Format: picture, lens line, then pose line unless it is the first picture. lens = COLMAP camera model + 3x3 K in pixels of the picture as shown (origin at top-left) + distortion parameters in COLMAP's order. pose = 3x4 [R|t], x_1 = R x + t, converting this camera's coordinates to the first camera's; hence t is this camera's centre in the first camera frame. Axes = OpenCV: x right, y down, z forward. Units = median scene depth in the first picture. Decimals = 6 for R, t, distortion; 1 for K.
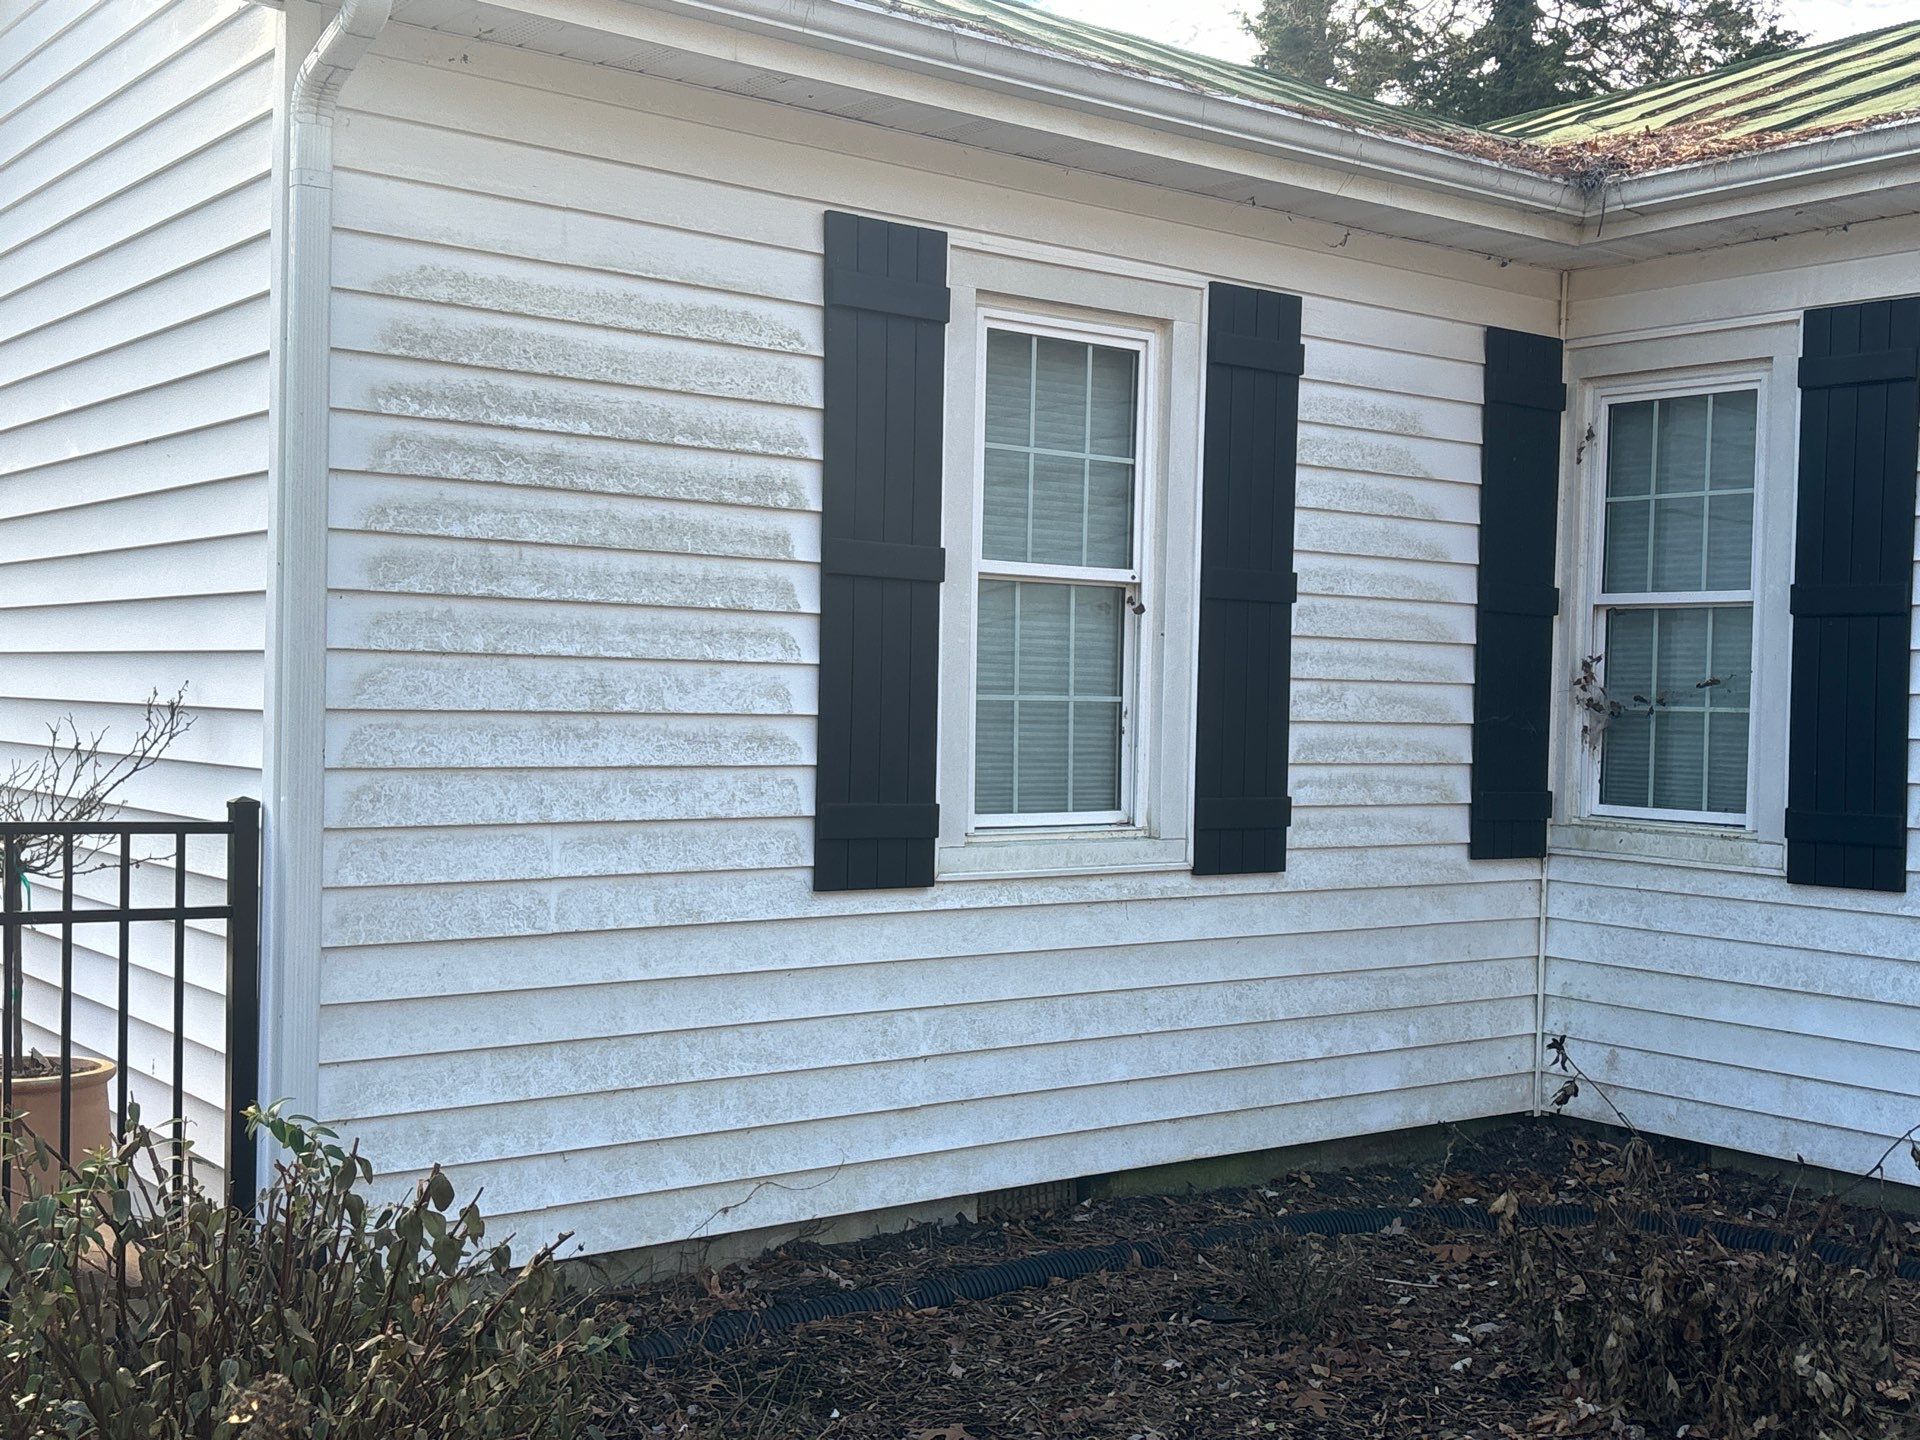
lens RADIAL K [[2195.4, 0, 988.0], [0, 2195.4, 745.7], [0, 0, 1]] dist [0.100822, -0.255168]
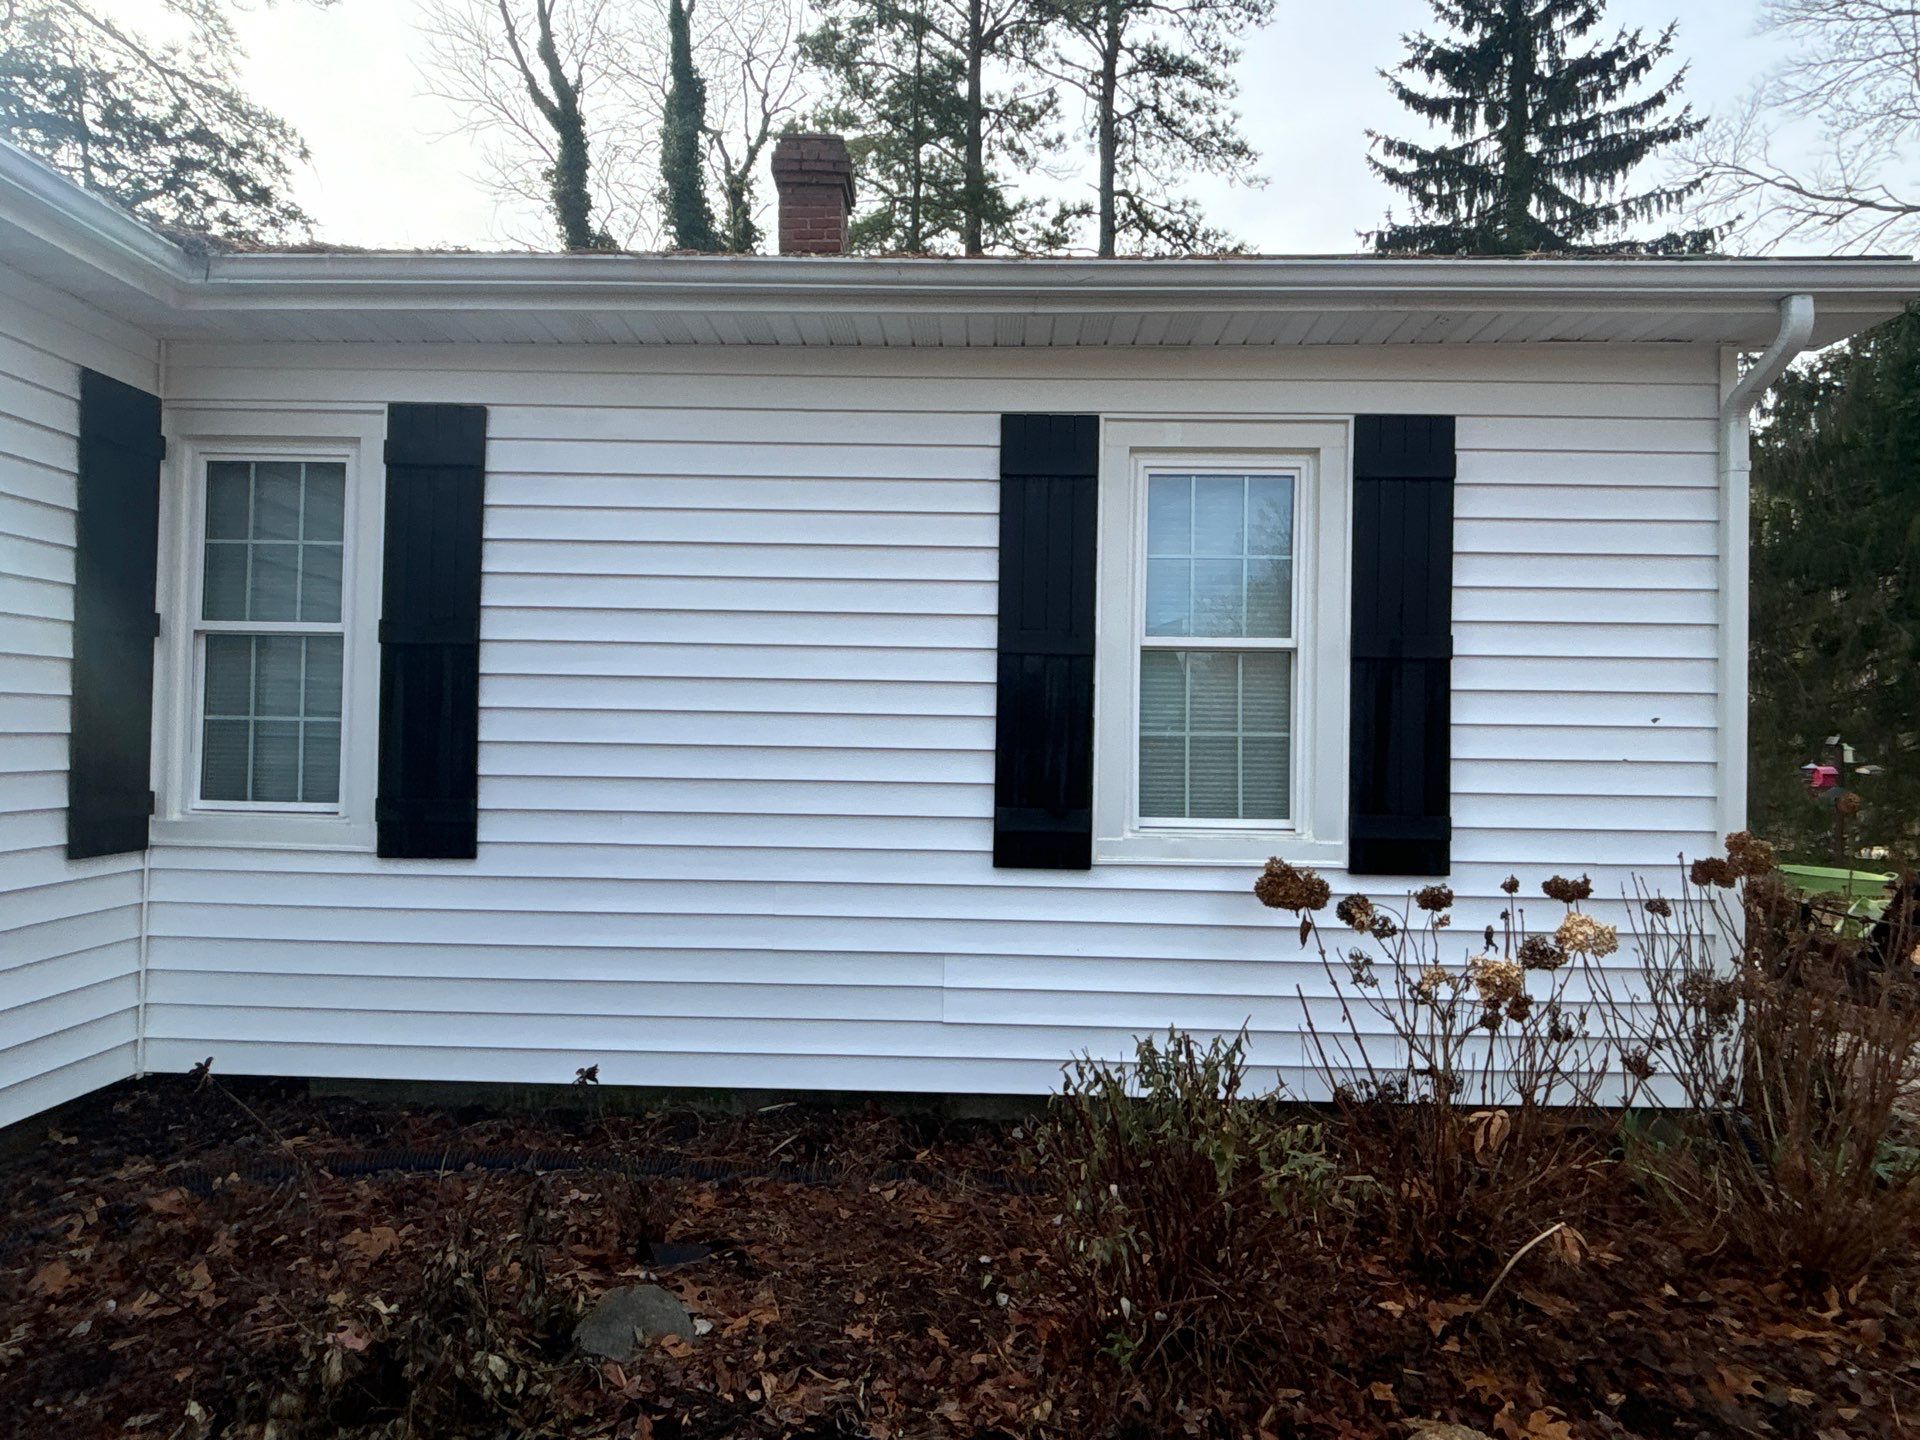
lens RADIAL K [[1118.5, 0, 960.0], [0, 1118.5, 720.0], [0, 0, 1]] dist [-0.010219, 0.005125]
pose [[0.627432, -0.003873, 0.778662, 0.075096], [0.015449, 0.999853, -0.007475, -0.005695], [-0.778518, 0.016720, 0.627399, 0.344414]]
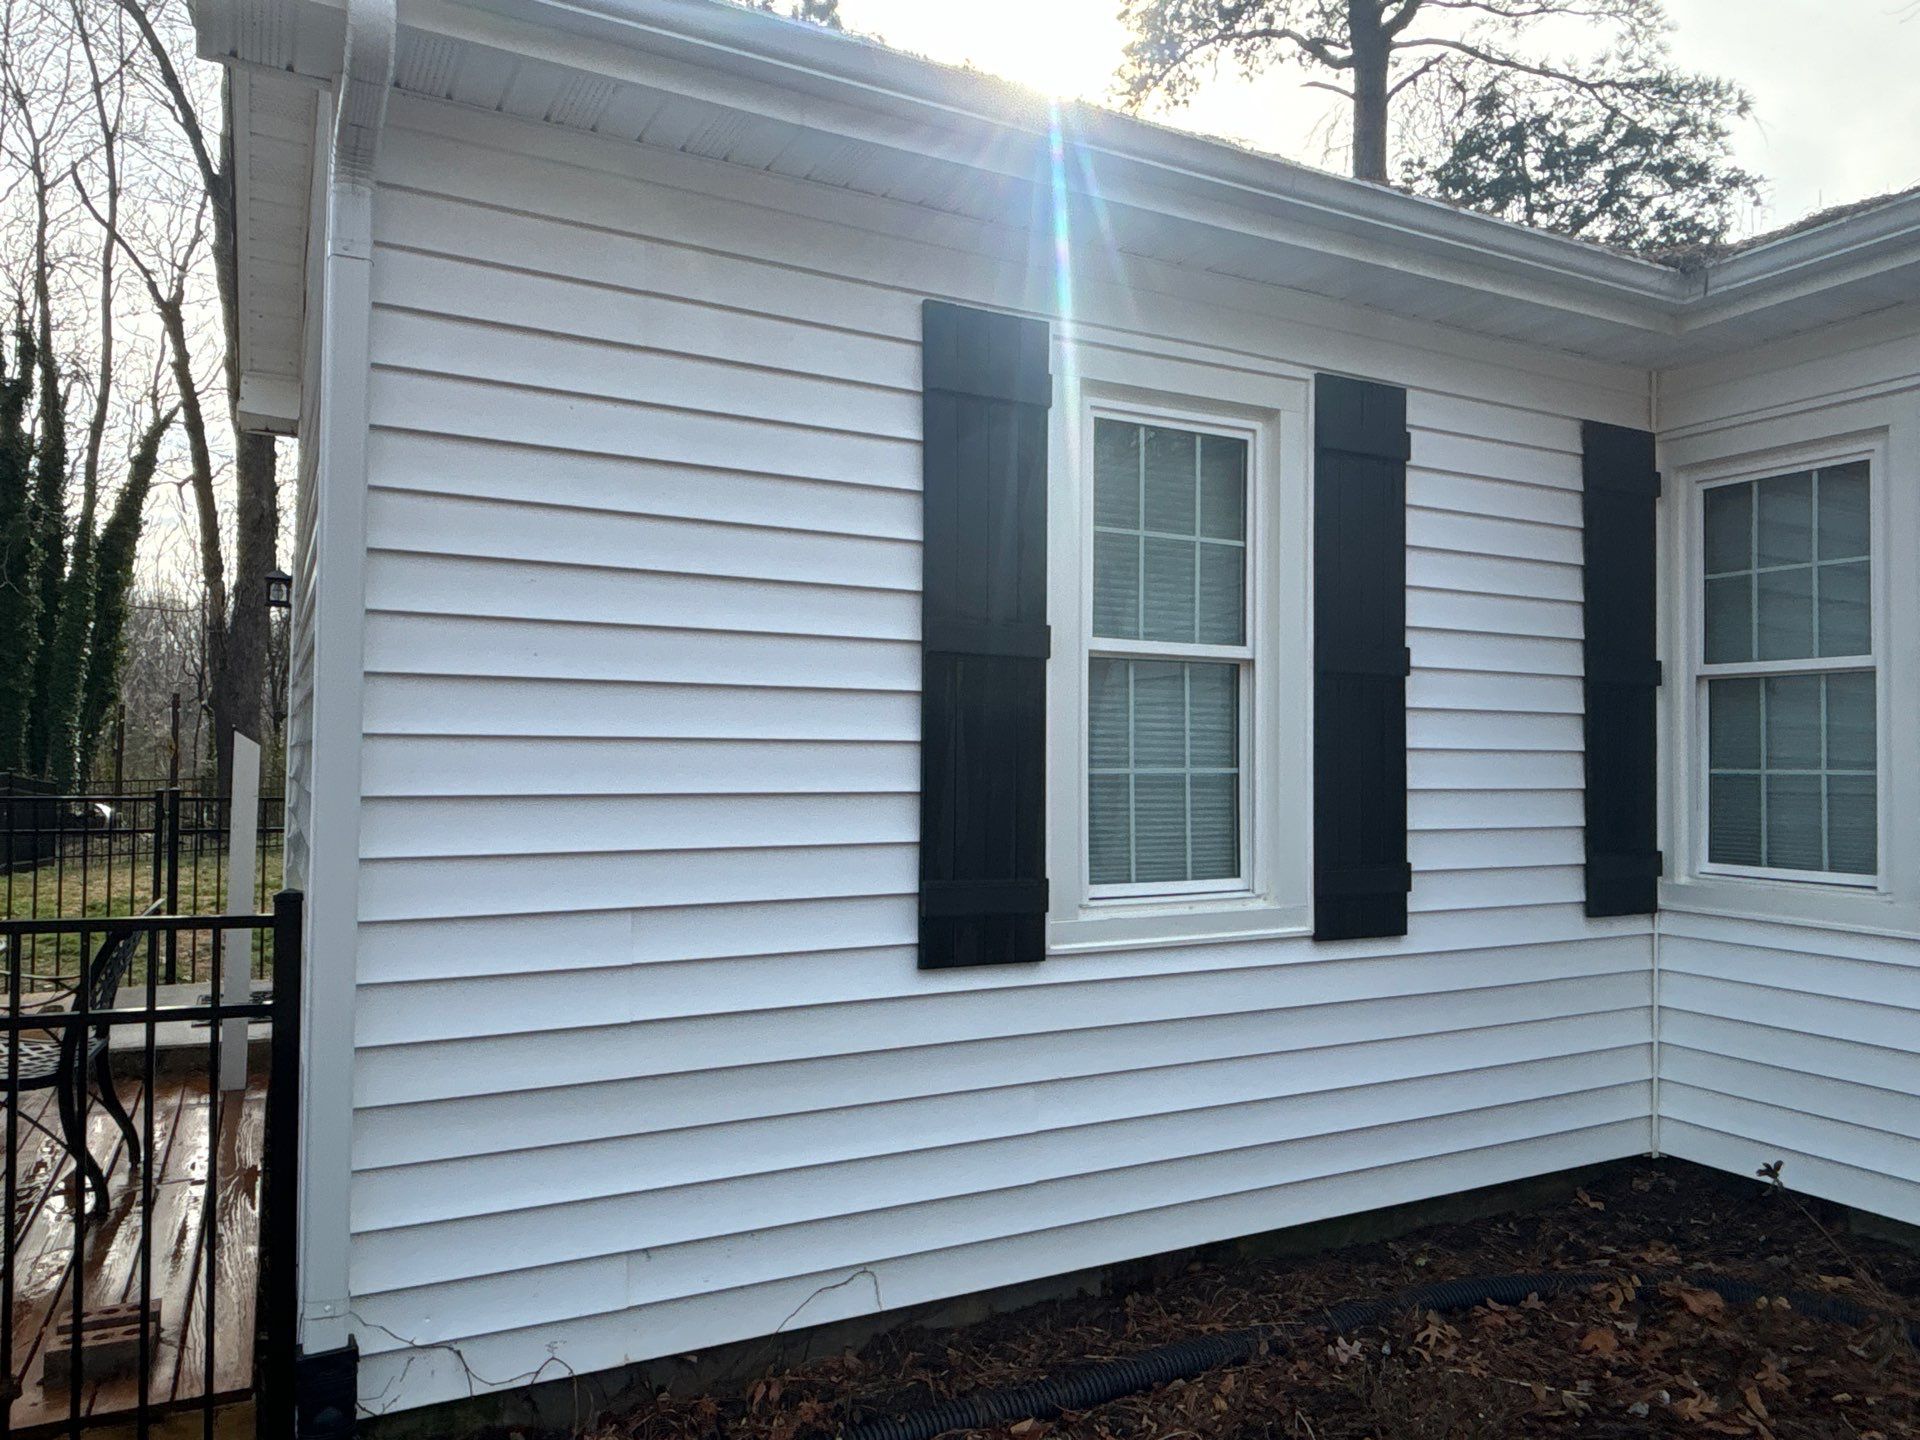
lens RADIAL K [[1318.5, 0, 960.0], [0, 1318.5, 720.0], [0, 0, 1]] dist [-0.002026, -0.004540]
pose [[0.983662, -0.020485, -0.178855, 0.040447], [0.010501, 0.998342, -0.056588, -0.010762], [0.179718, 0.053785, 0.982247, 0.340216]]
